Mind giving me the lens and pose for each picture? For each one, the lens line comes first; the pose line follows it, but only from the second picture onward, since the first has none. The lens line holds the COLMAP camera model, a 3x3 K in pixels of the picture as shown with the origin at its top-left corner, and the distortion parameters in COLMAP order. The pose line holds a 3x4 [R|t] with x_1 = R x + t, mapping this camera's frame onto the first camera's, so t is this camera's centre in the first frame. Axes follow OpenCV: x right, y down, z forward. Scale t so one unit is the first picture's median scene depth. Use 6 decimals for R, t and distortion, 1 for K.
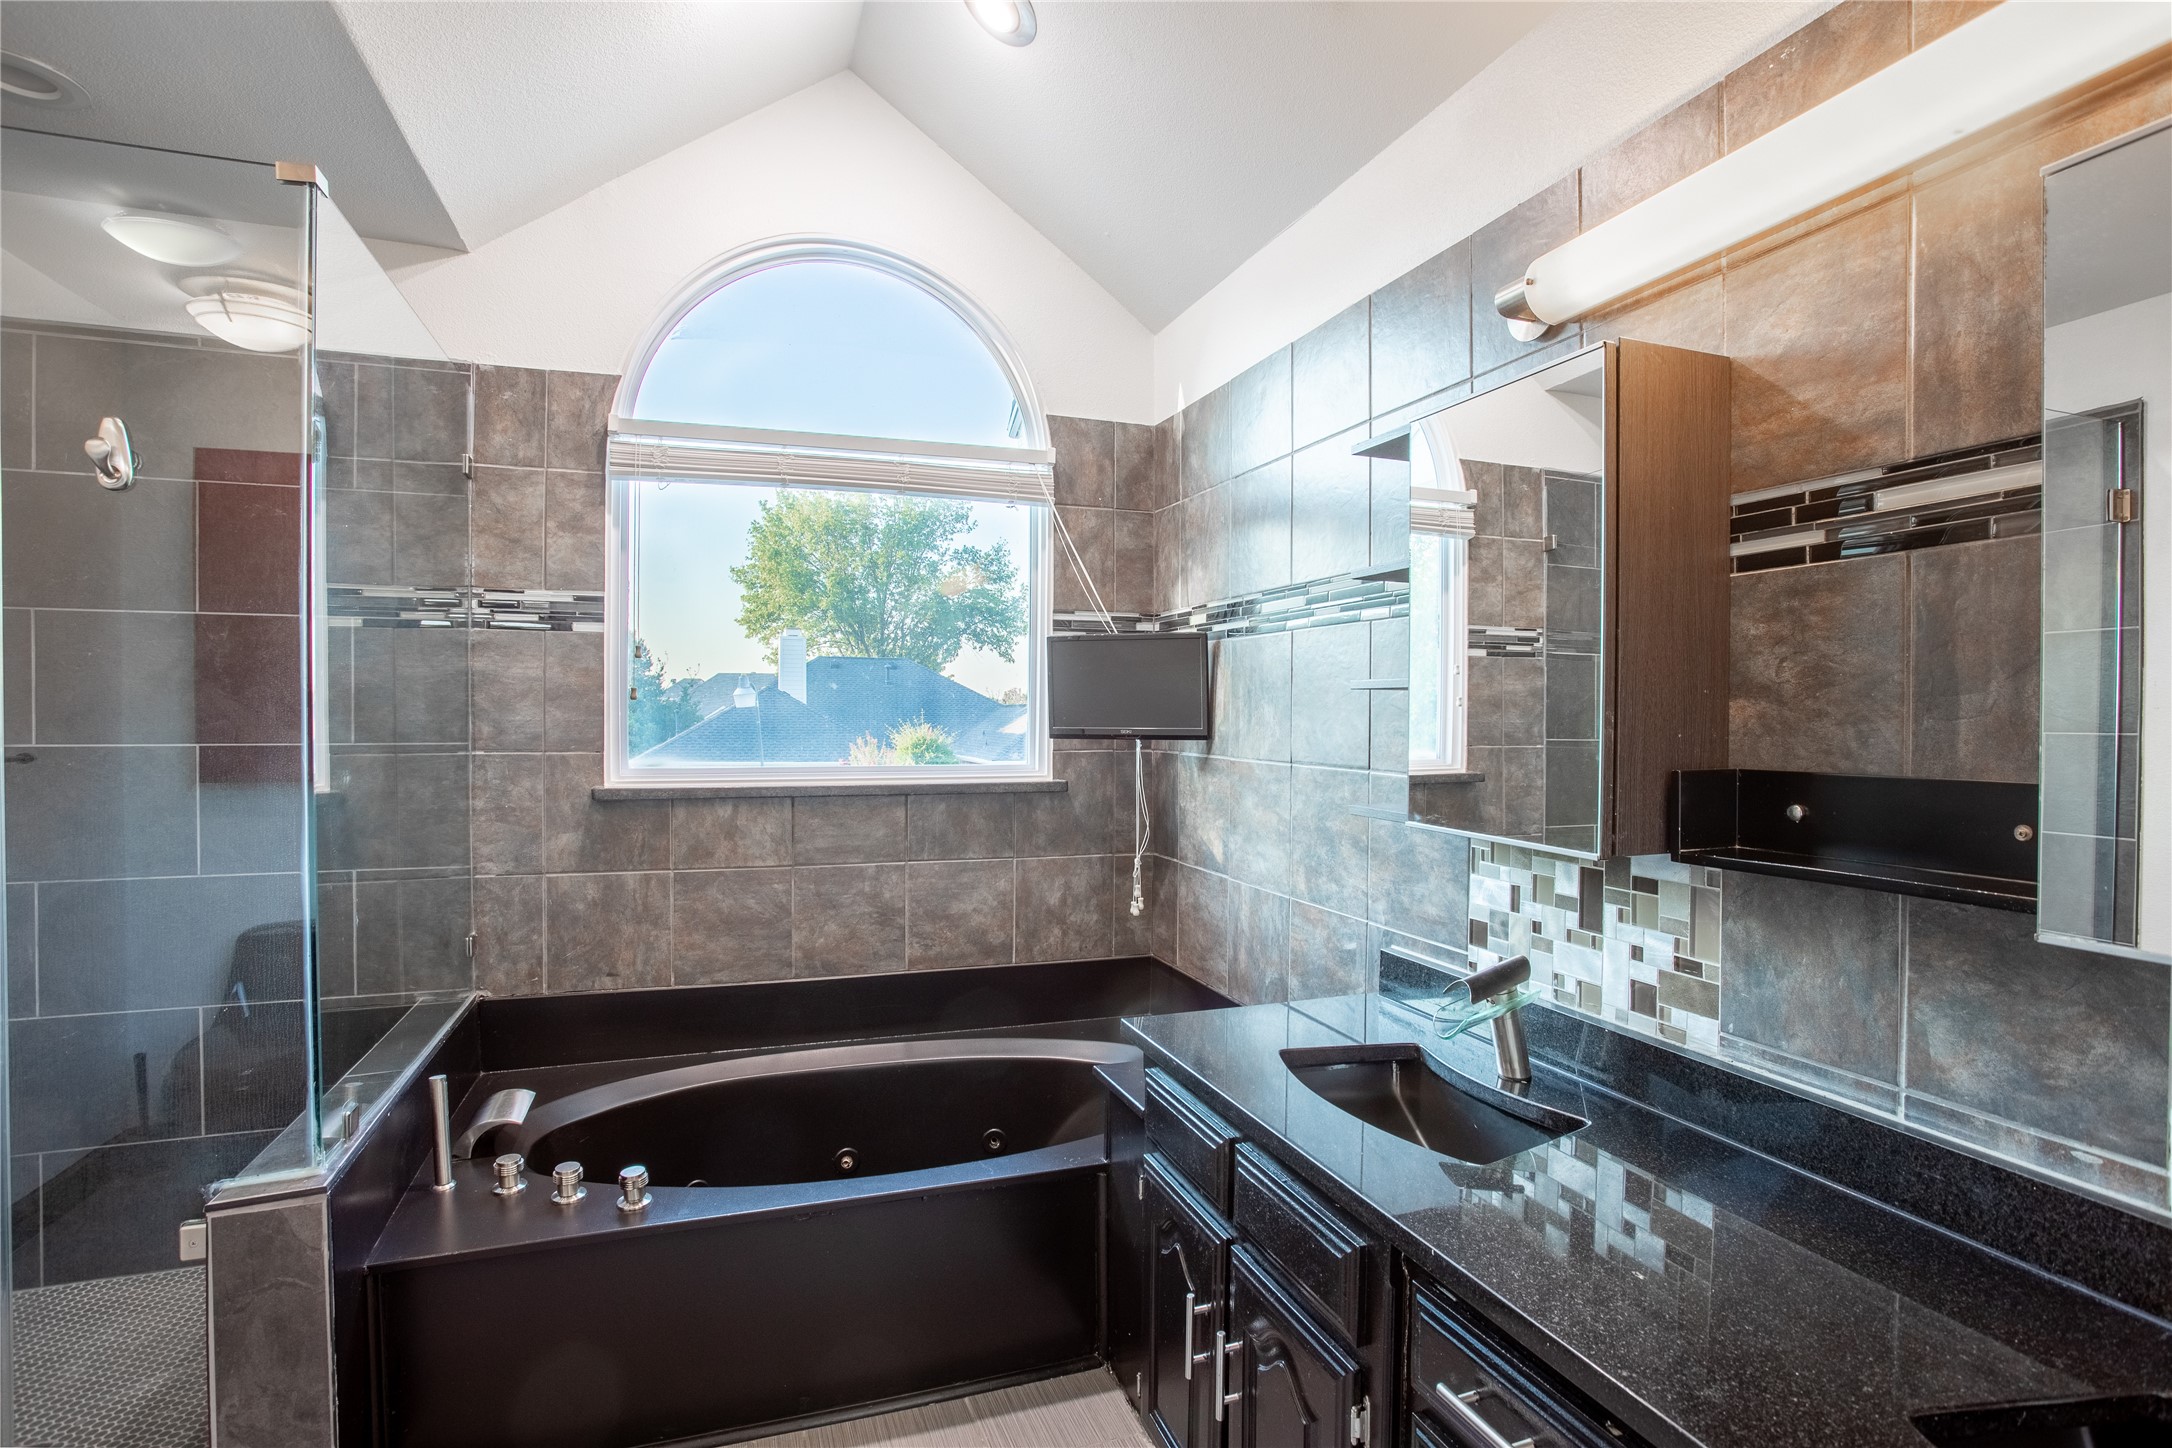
lens RADIAL K [[1055.8, 0, 1086.0], [0, 1055.8, 724.0], [0, 0, 1]] dist [-0.079557, 0.036715]
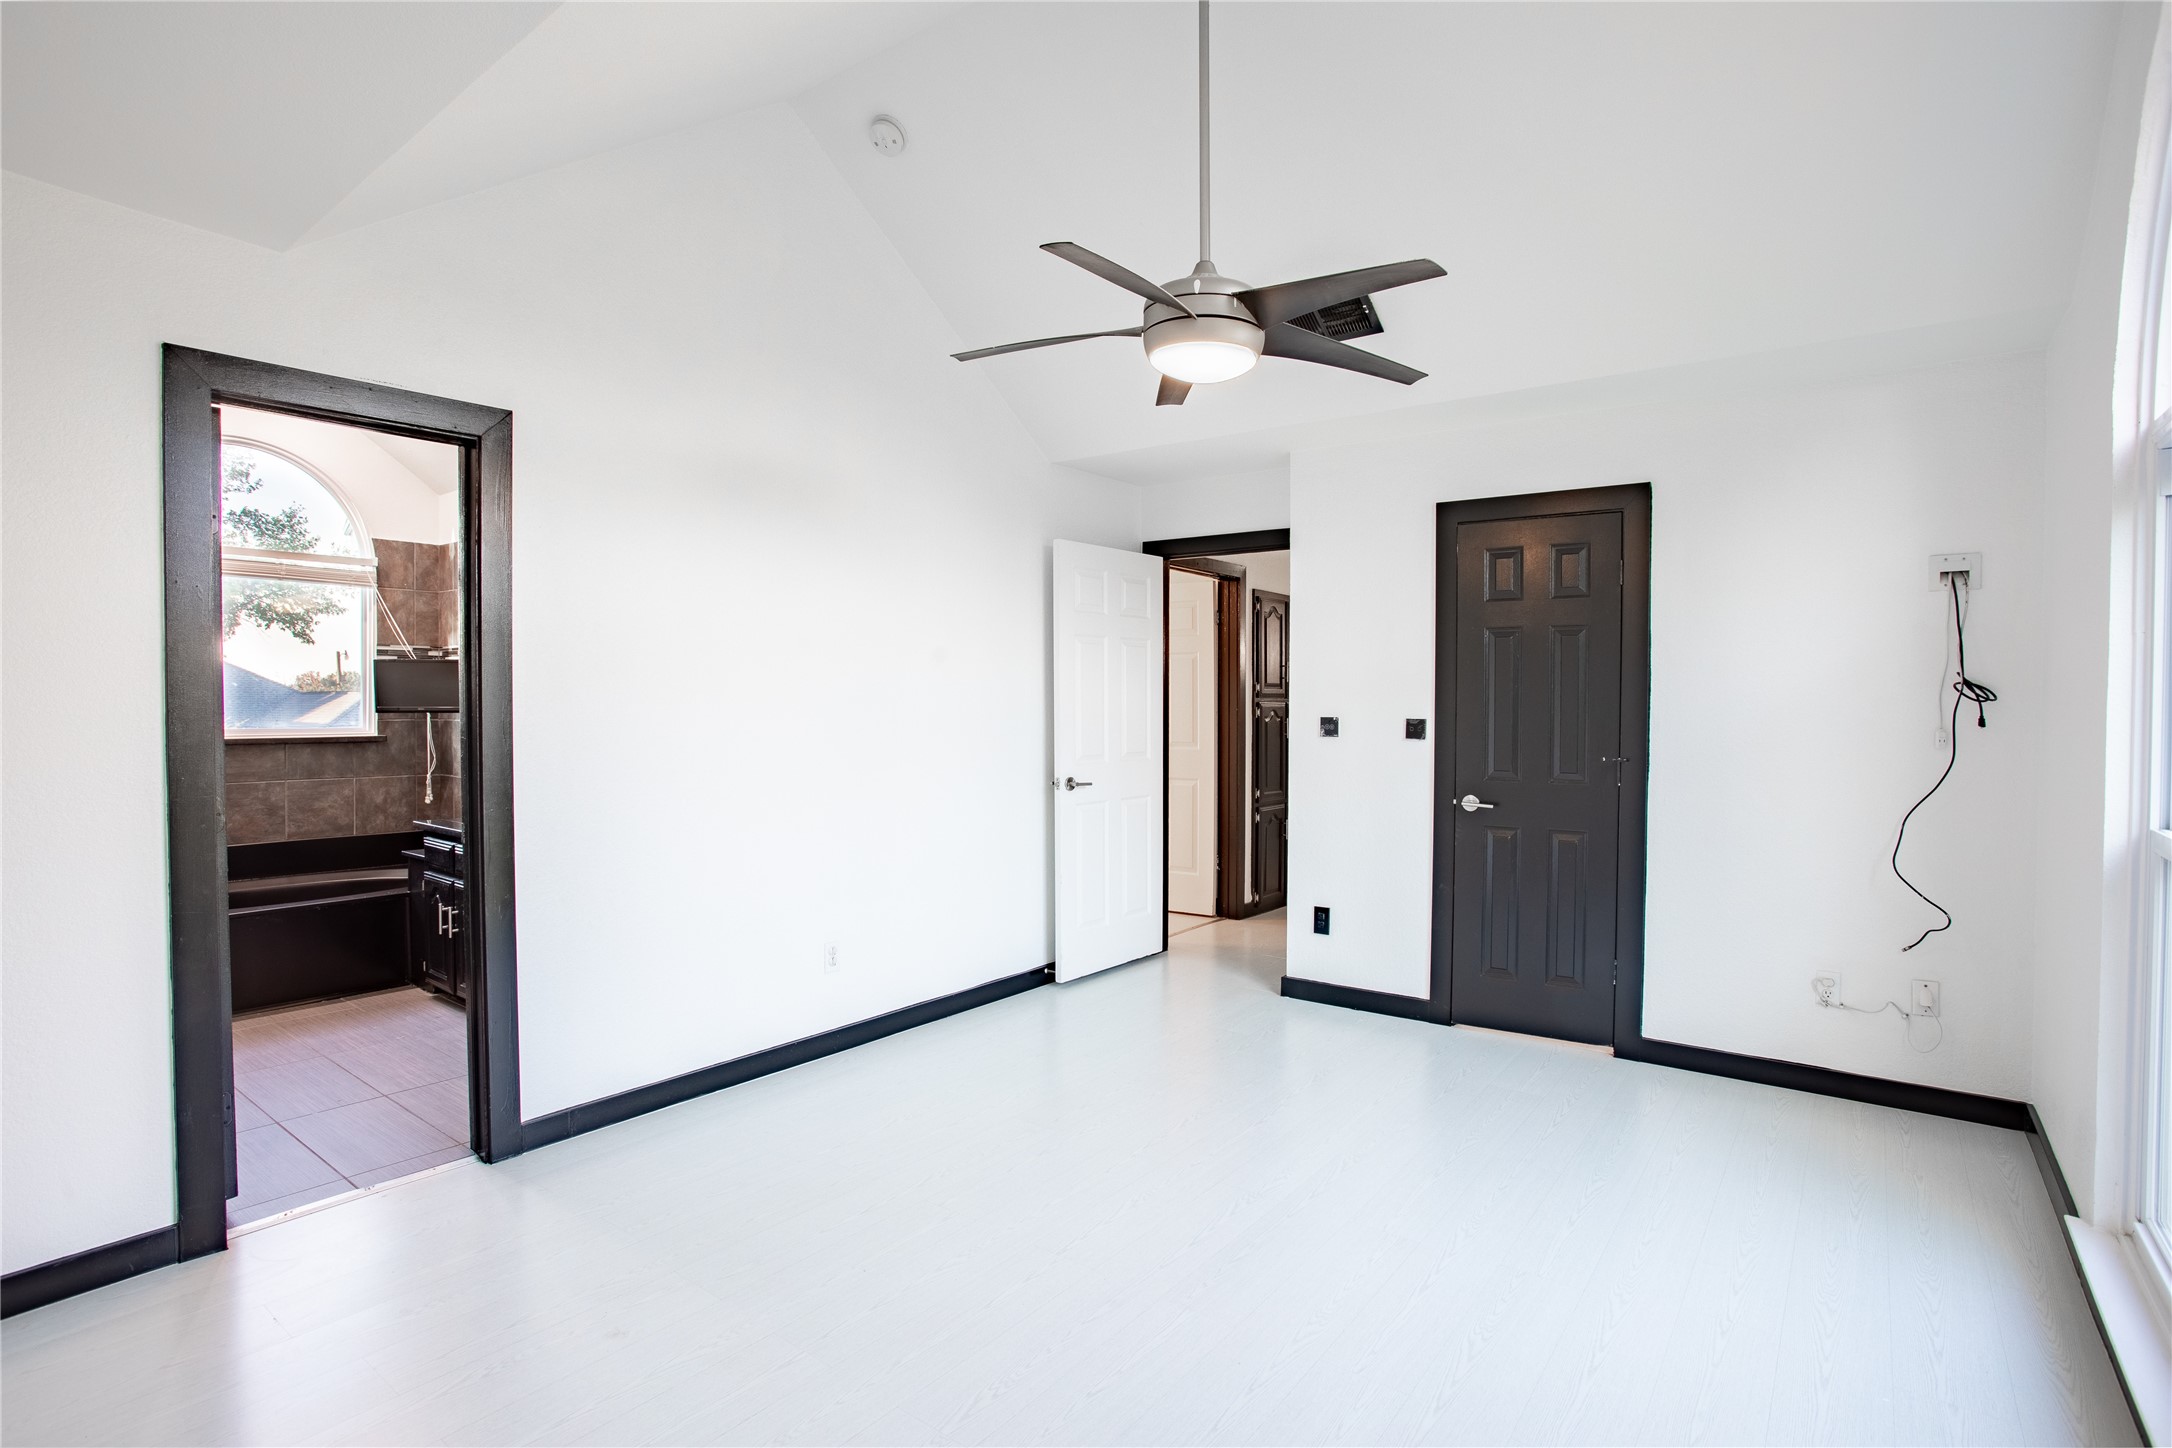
lens RADIAL K [[1055.8, 0, 1086.0], [0, 1055.8, 724.0], [0, 0, 1]] dist [-0.079557, 0.036715]
pose [[0.834961, -0.011470, 0.550189, 0.018087], [0.005237, 0.999903, 0.012898, 0.016038], [-0.550284, -0.007888, 0.834940, -1.200755]]
